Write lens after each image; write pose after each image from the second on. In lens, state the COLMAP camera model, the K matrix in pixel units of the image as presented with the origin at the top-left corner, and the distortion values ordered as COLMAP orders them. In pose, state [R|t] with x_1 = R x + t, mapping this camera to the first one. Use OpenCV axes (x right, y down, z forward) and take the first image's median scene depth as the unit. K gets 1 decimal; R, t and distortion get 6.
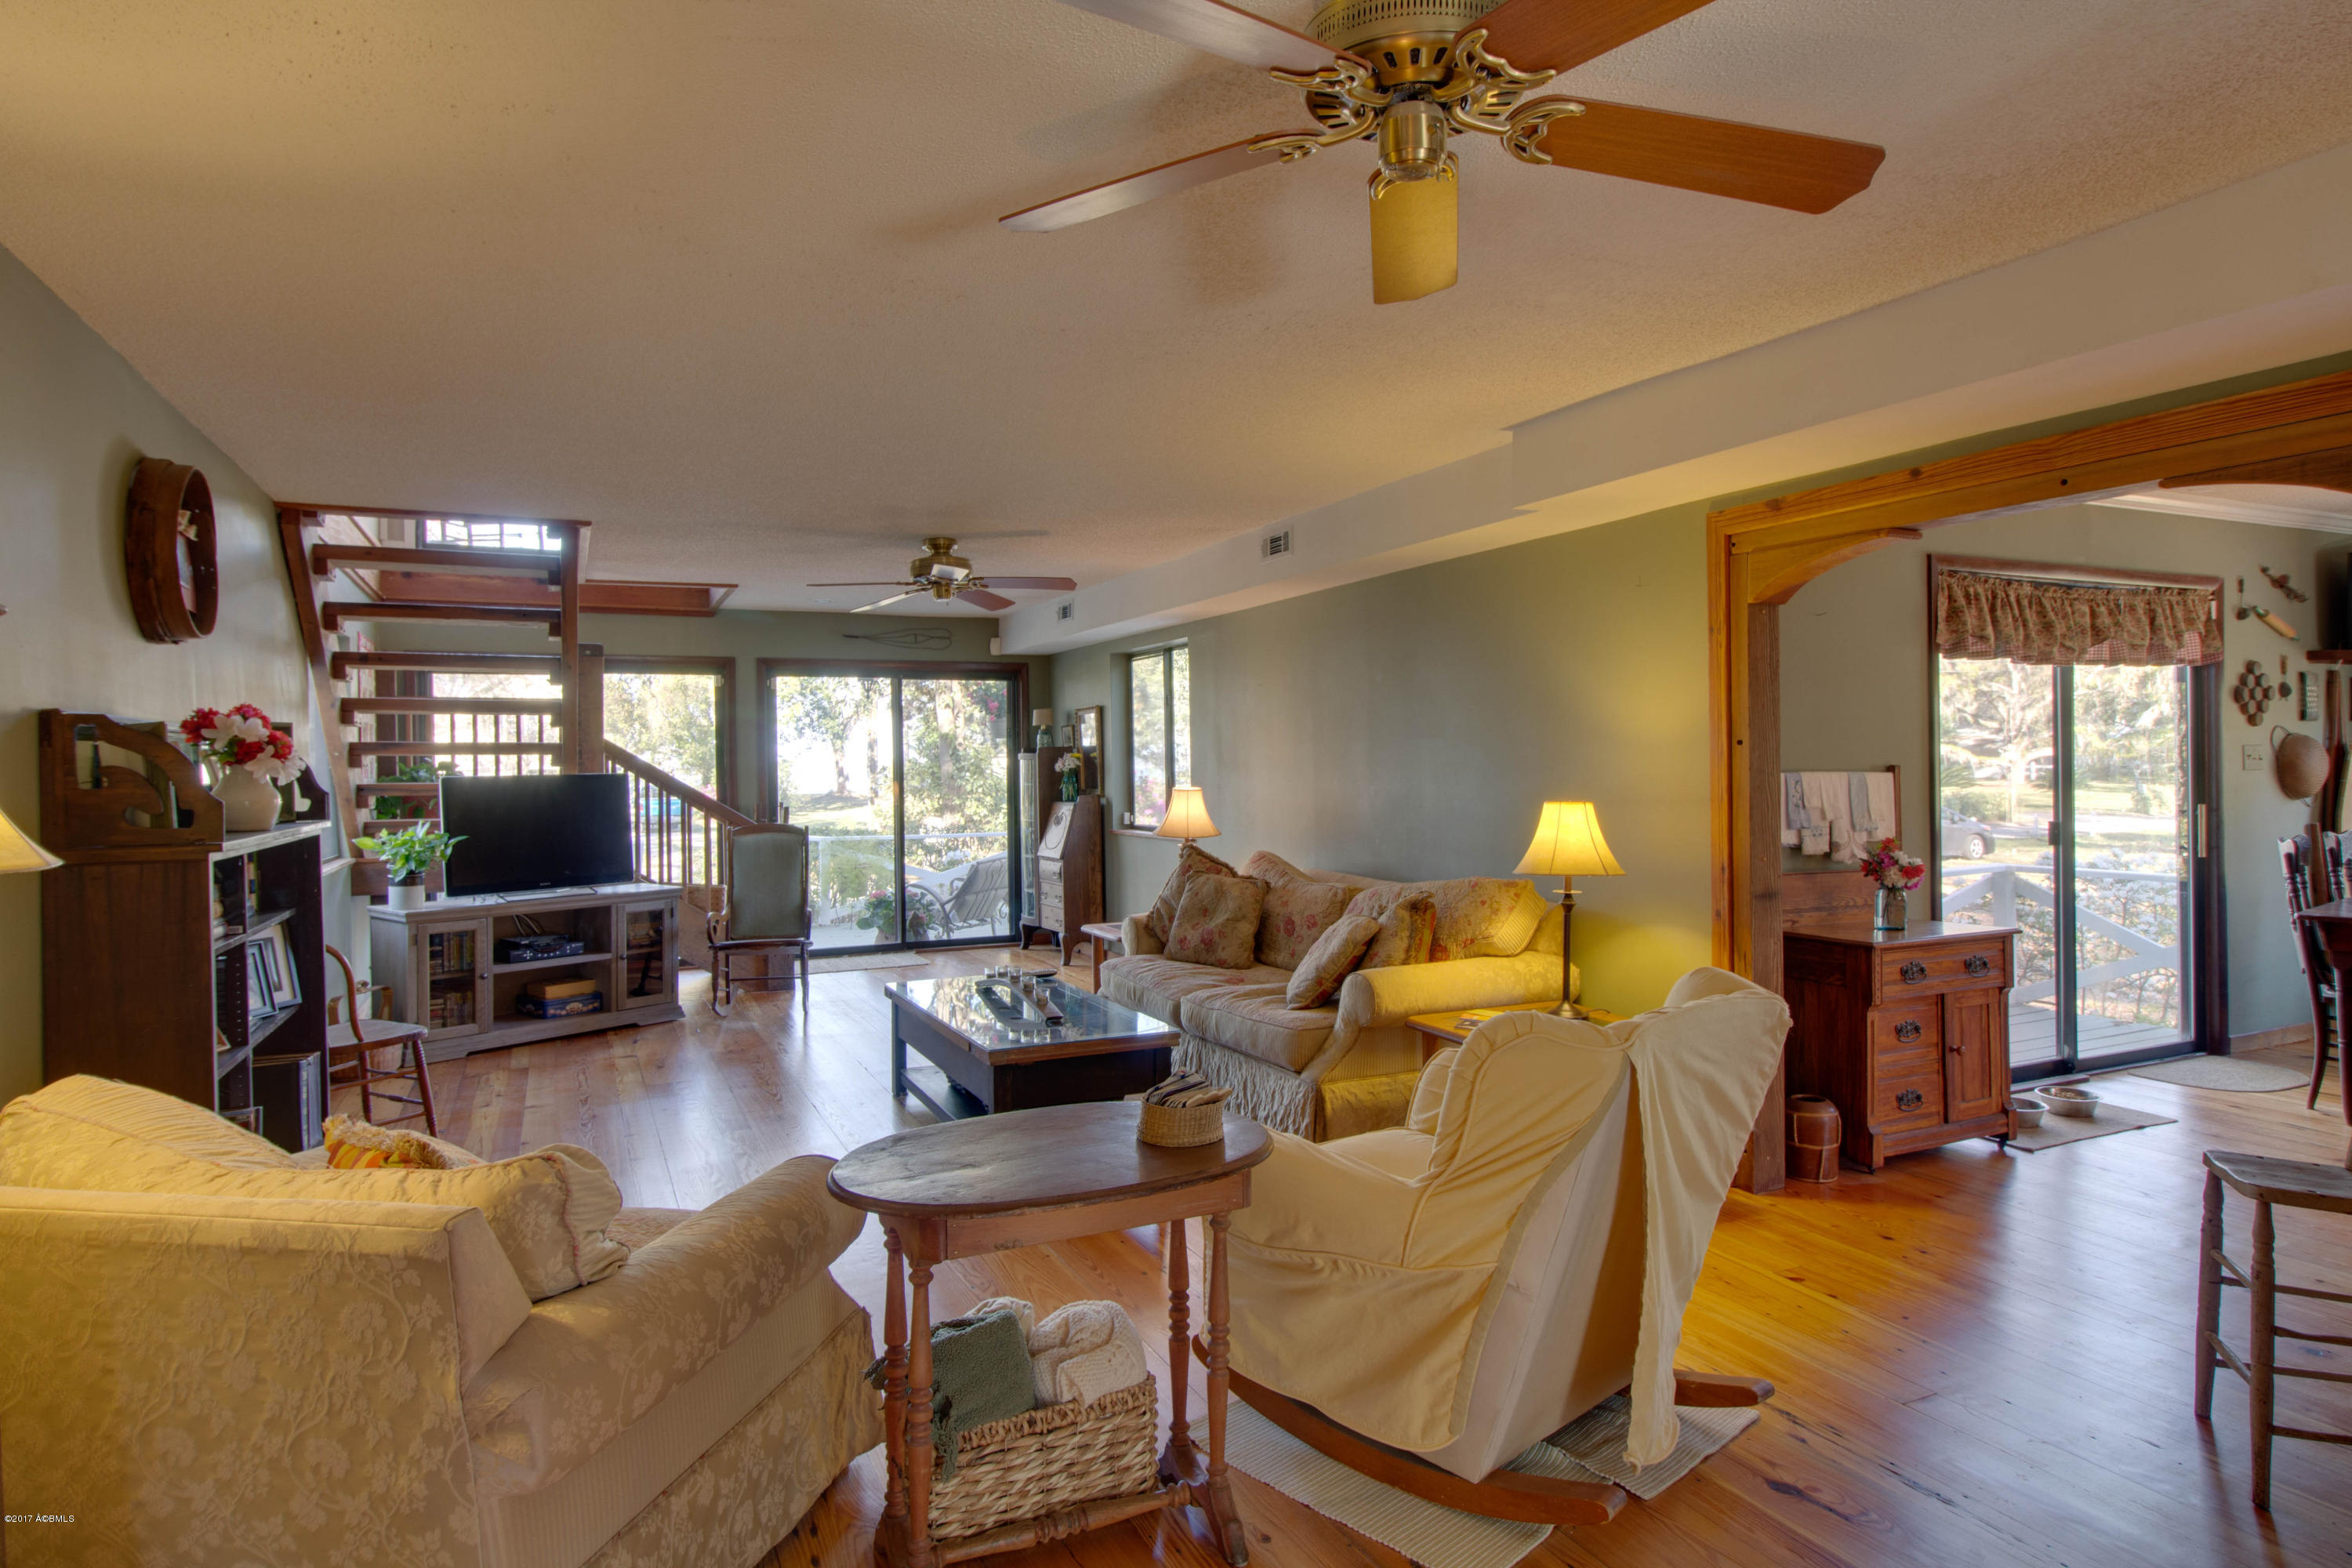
lens RADIAL K [[1333.5, 0, 1178.1], [0, 1333.5, 761.7], [0, 0, 1]] dist [-0.005542, -0.000224]
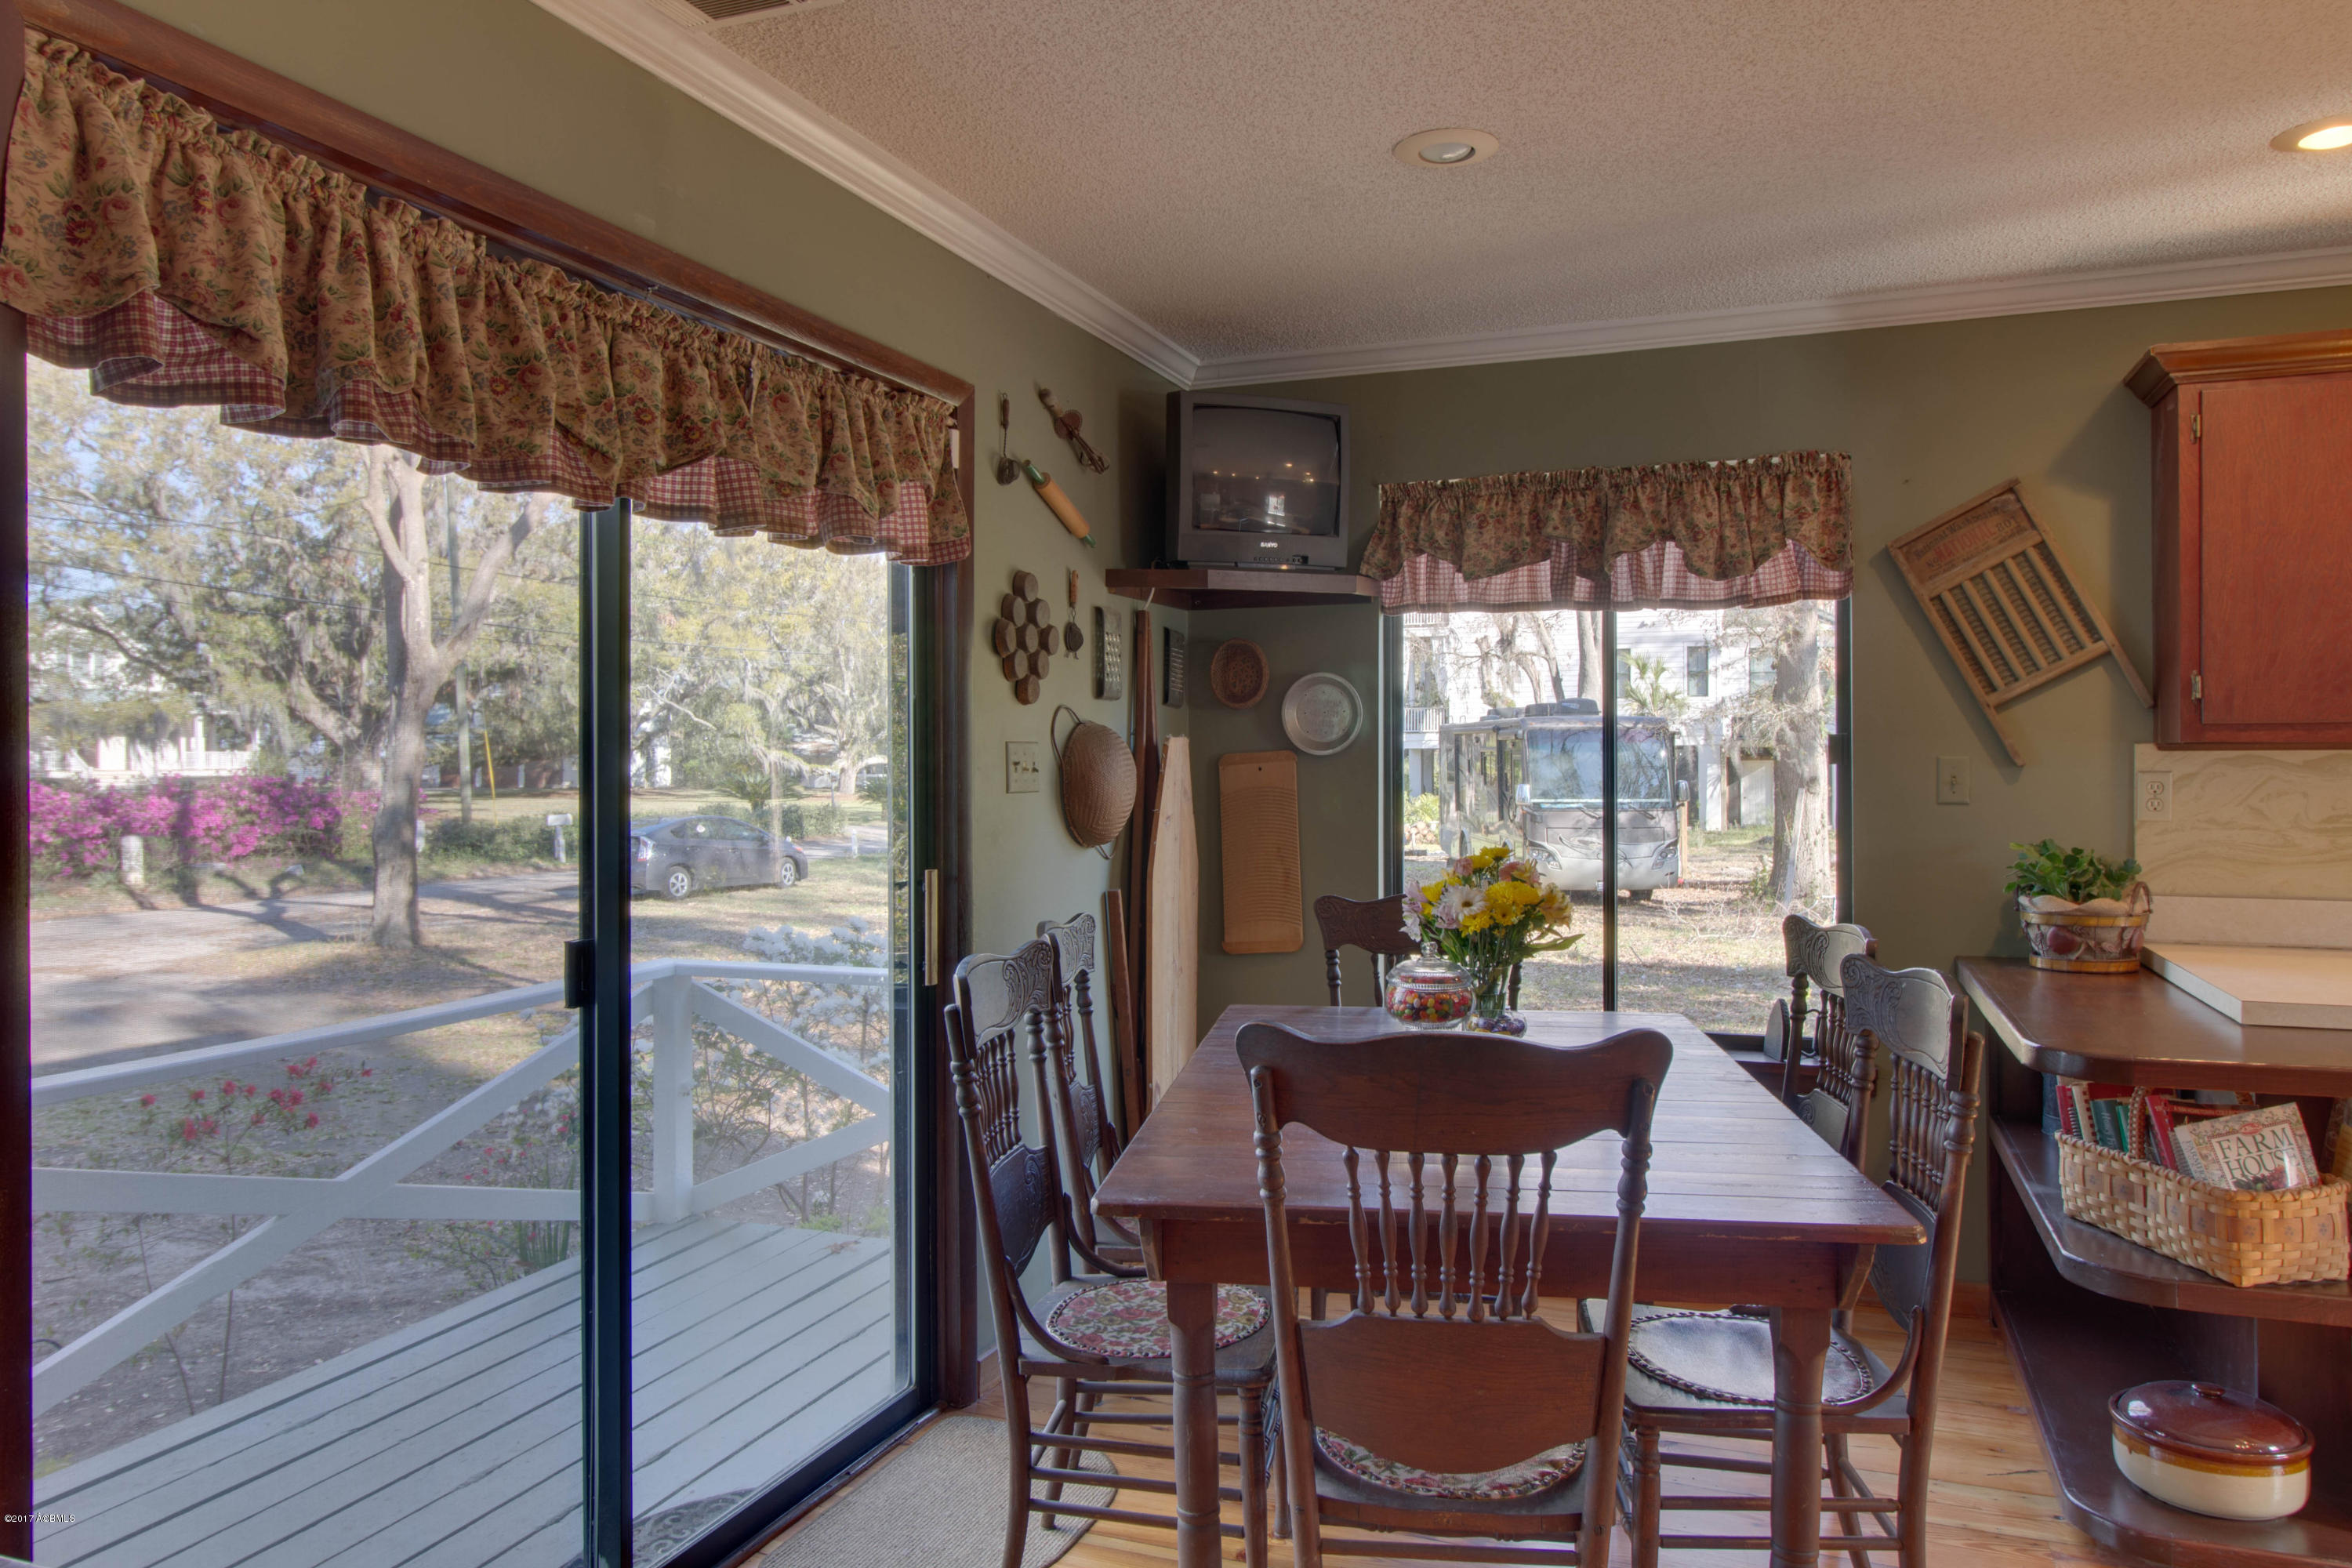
lens RADIAL K [[1575.2, 0, 1176.5], [0, 1575.2, 780.2], [0, 0, 1]] dist [-0.006901, 0.006025]
pose [[0.724369, -0.000462, 0.689412, 0.449160], [-0.004440, 0.999976, 0.005336, -0.001760], [-0.689398, -0.006926, 0.724350, 0.539121]]
